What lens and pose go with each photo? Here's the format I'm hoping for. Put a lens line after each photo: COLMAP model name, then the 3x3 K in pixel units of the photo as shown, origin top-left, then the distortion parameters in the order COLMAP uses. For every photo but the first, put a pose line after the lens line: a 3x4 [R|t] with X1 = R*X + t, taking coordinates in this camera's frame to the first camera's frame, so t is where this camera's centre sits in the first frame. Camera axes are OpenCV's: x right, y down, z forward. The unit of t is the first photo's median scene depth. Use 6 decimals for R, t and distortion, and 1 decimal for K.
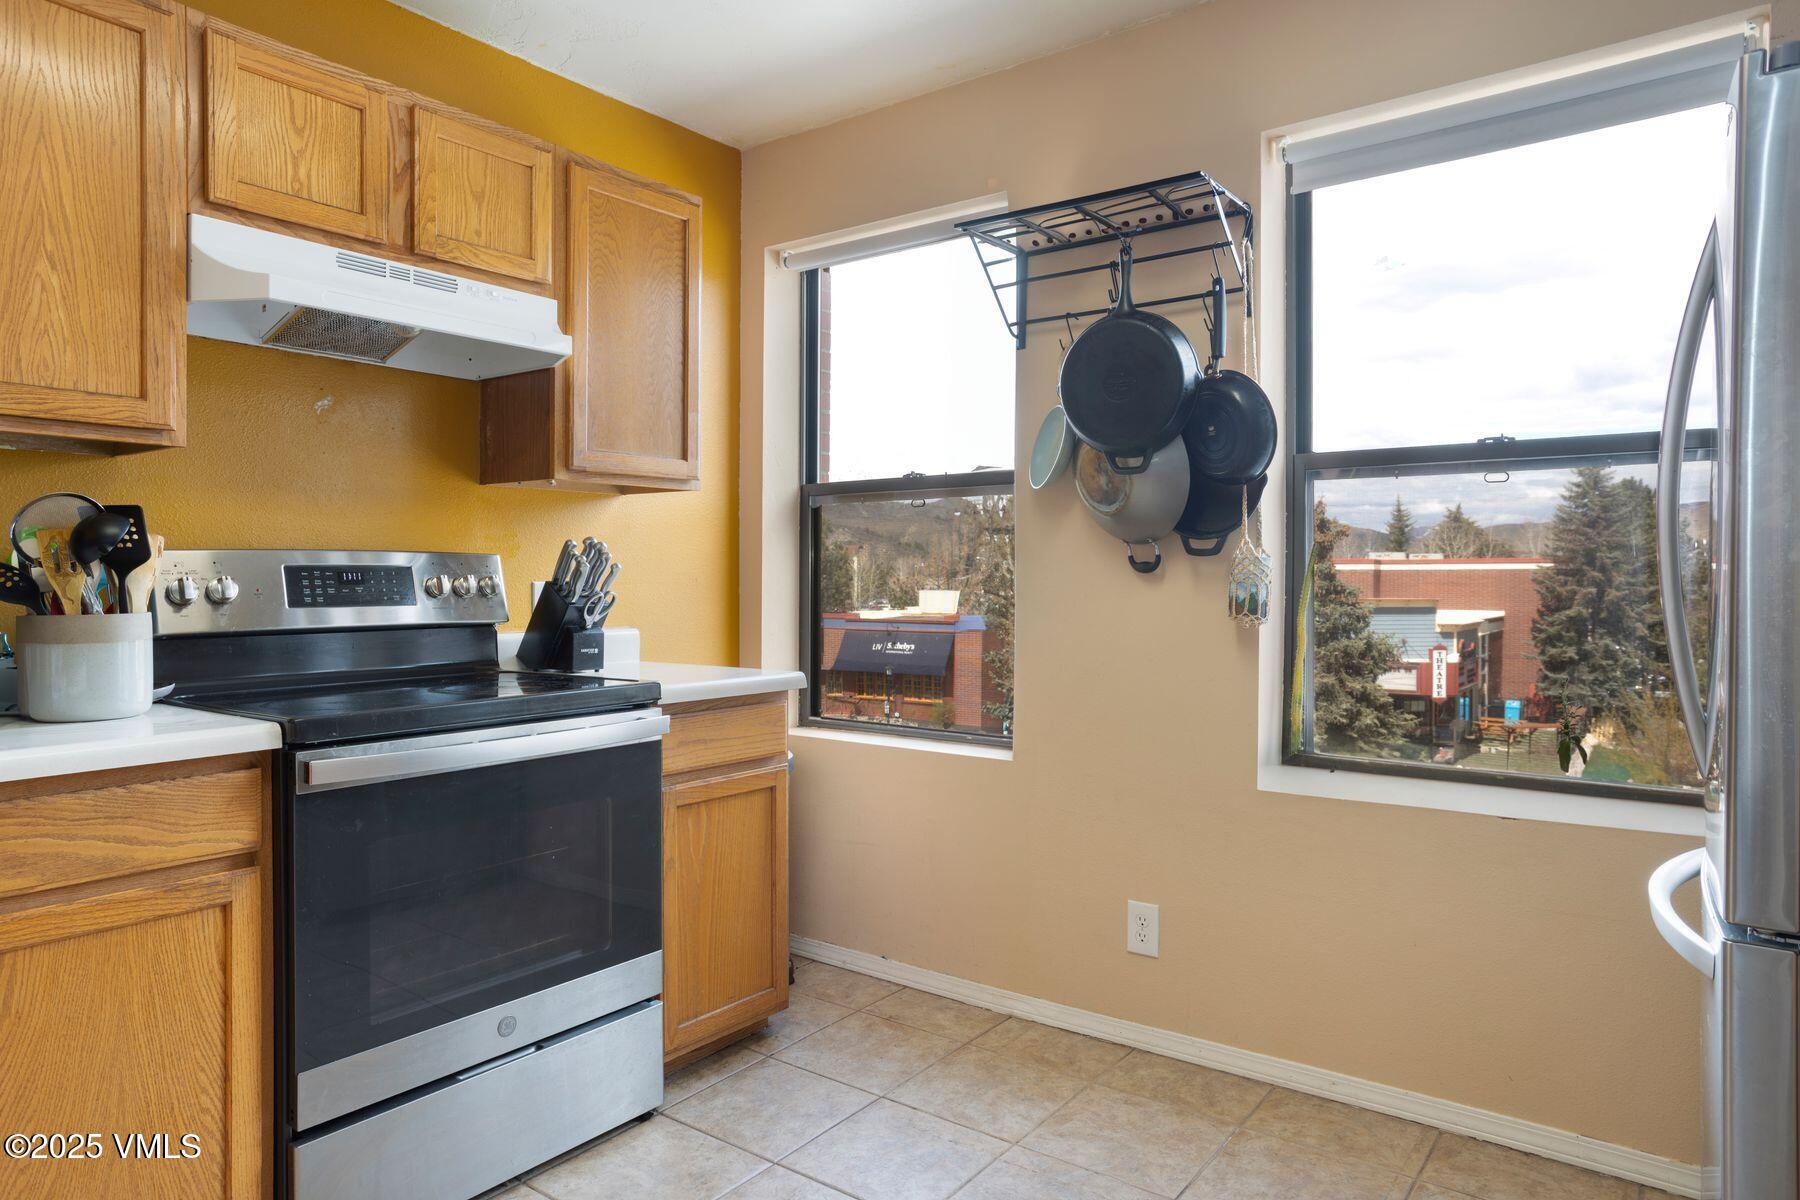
lens RADIAL K [[1108.4, 0, 900.0], [0, 1108.4, 600.0], [0, 0, 1]] dist [-0.036138, 0.035609]
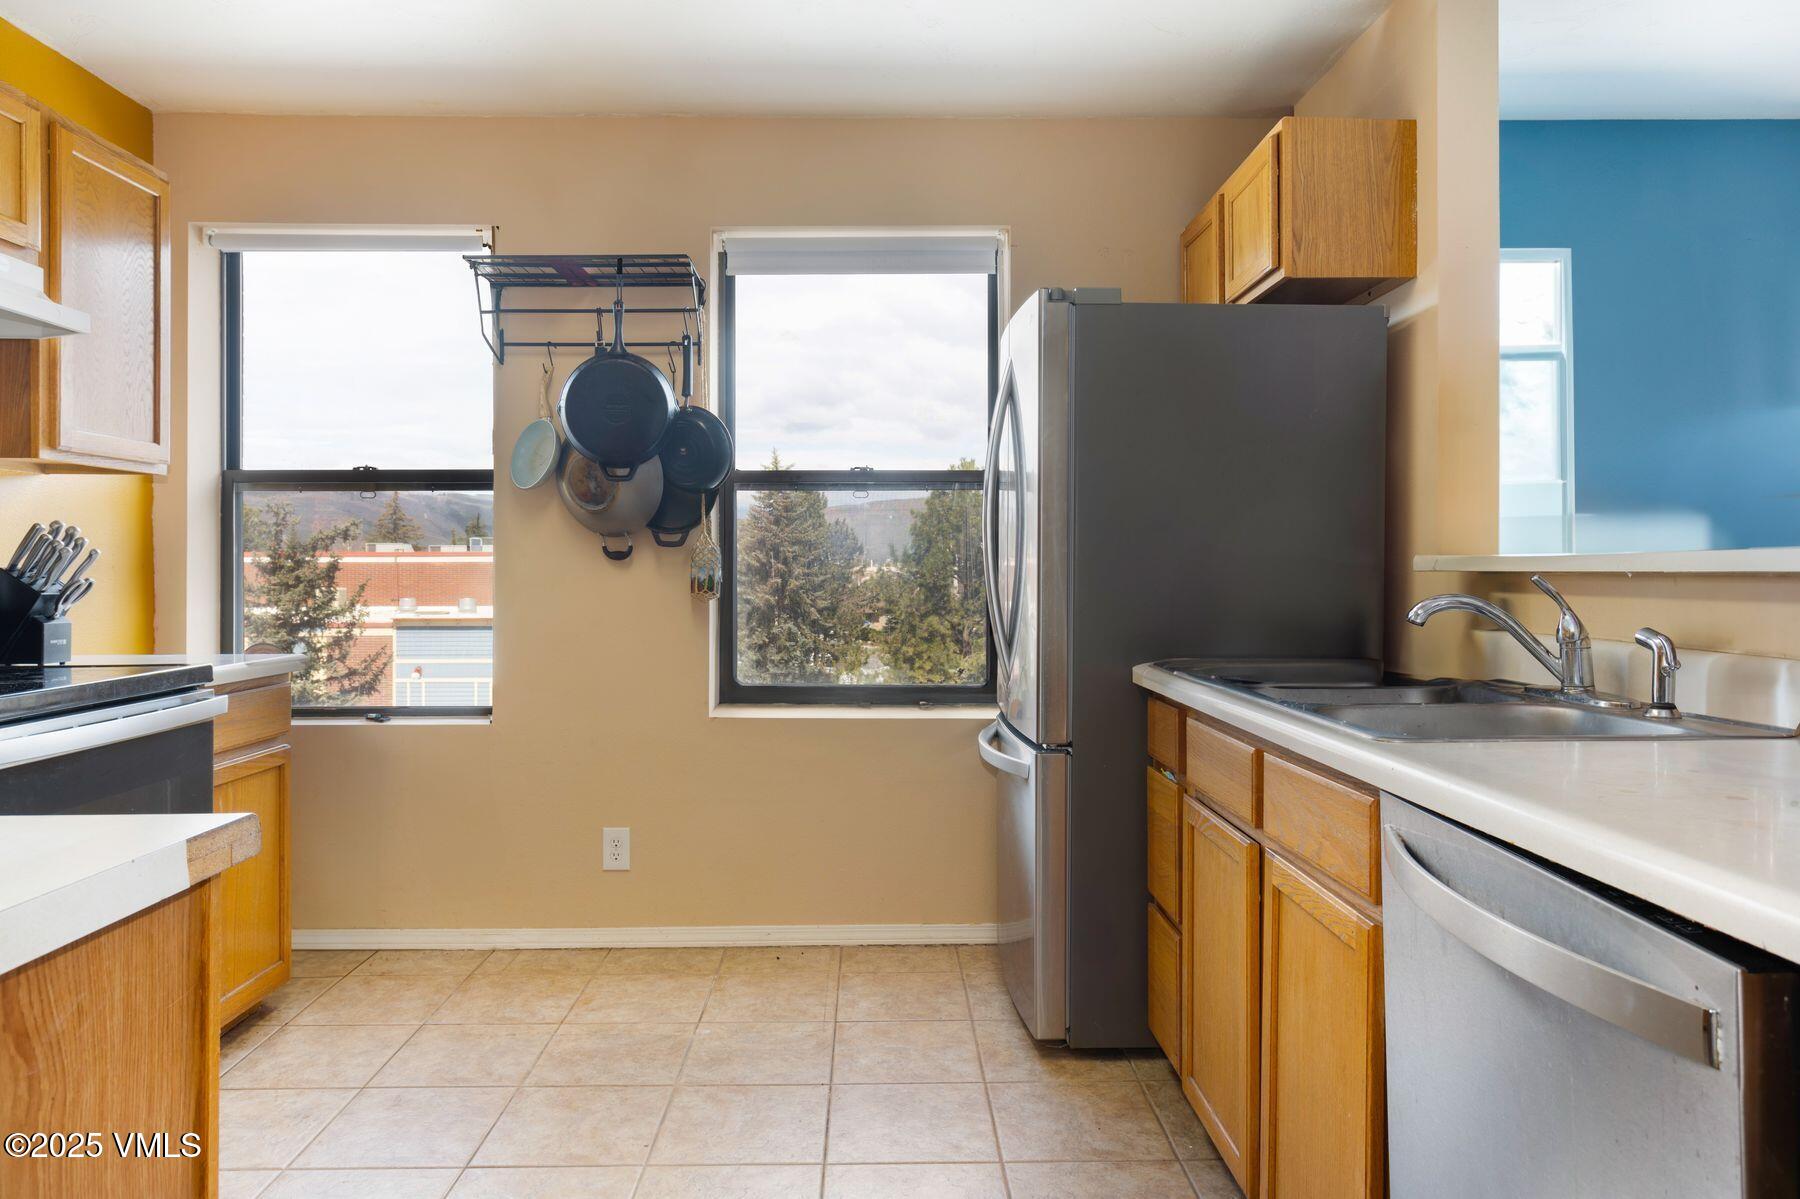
lens RADIAL K [[1108.4, 0, 900.0], [0, 1108.4, 599.5], [0, 0, 1]] dist [-0.036138, 0.035609]
pose [[0.791757, -0.018922, 0.610544, -0.300548], [0.015133, 0.999821, 0.011362, 0.010767], [-0.610649, 0.000243, 0.791901, -0.183522]]
